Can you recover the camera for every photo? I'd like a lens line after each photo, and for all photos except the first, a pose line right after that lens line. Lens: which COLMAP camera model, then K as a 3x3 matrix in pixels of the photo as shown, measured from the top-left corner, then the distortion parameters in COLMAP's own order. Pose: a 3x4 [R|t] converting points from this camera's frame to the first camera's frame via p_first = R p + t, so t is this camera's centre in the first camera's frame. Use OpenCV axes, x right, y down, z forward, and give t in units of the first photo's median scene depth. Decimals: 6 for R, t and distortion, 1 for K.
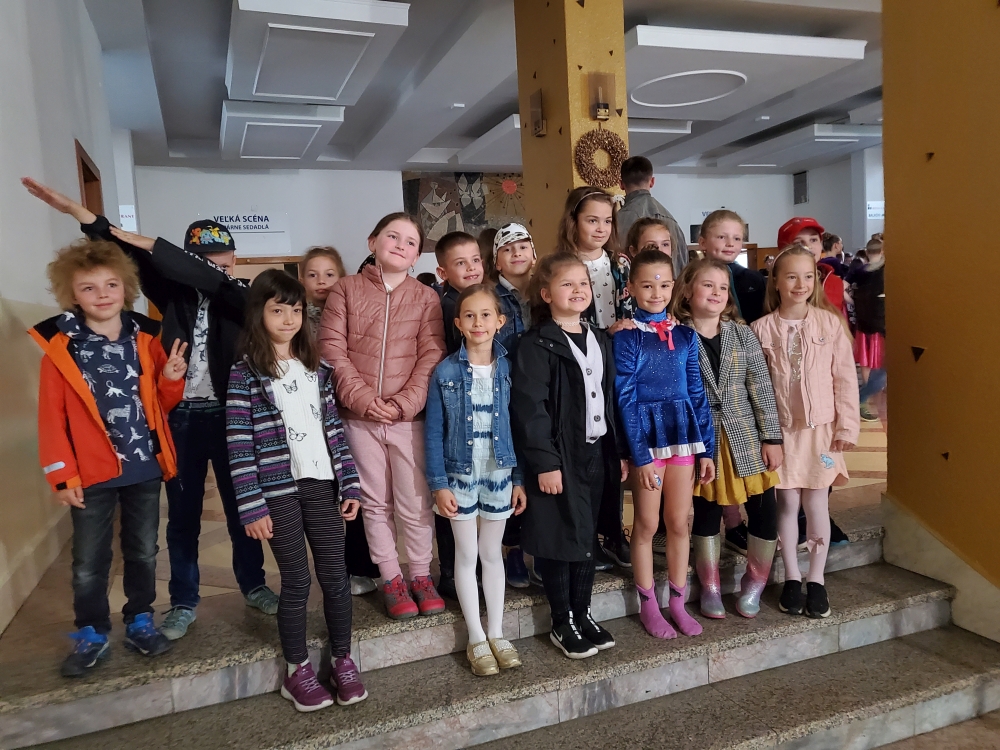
lens RADIAL K [[718.5, 0, 500.0], [0, 718.5, 375.0], [0, 0, 1]] dist [0.122003, 0.000764]
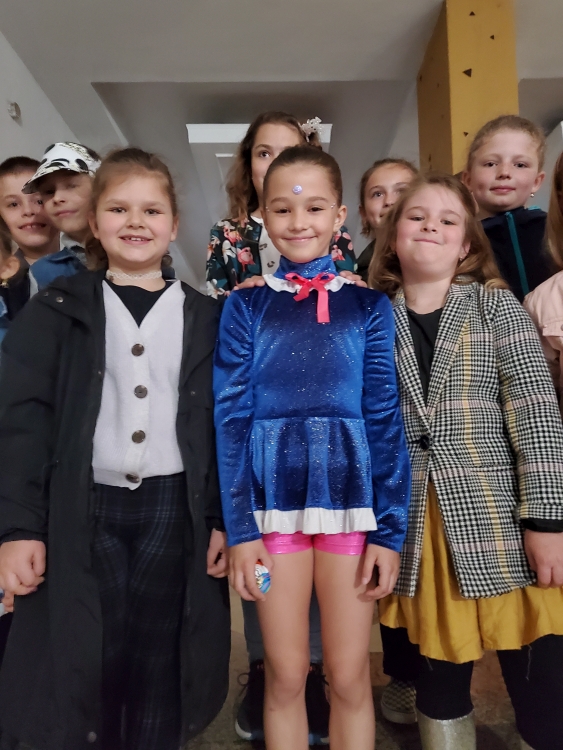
lens RADIAL K [[538.9, 0, 281.5], [0, 538.9, 375.0], [0, 0, 1]] dist [0.122003, 0.000764]
pose [[0.939111, 0.020311, -0.343013, 0.366963], [-0.071922, 0.987759, -0.138420, 0.062897], [0.336003, 0.154662, 0.929076, 0.670148]]
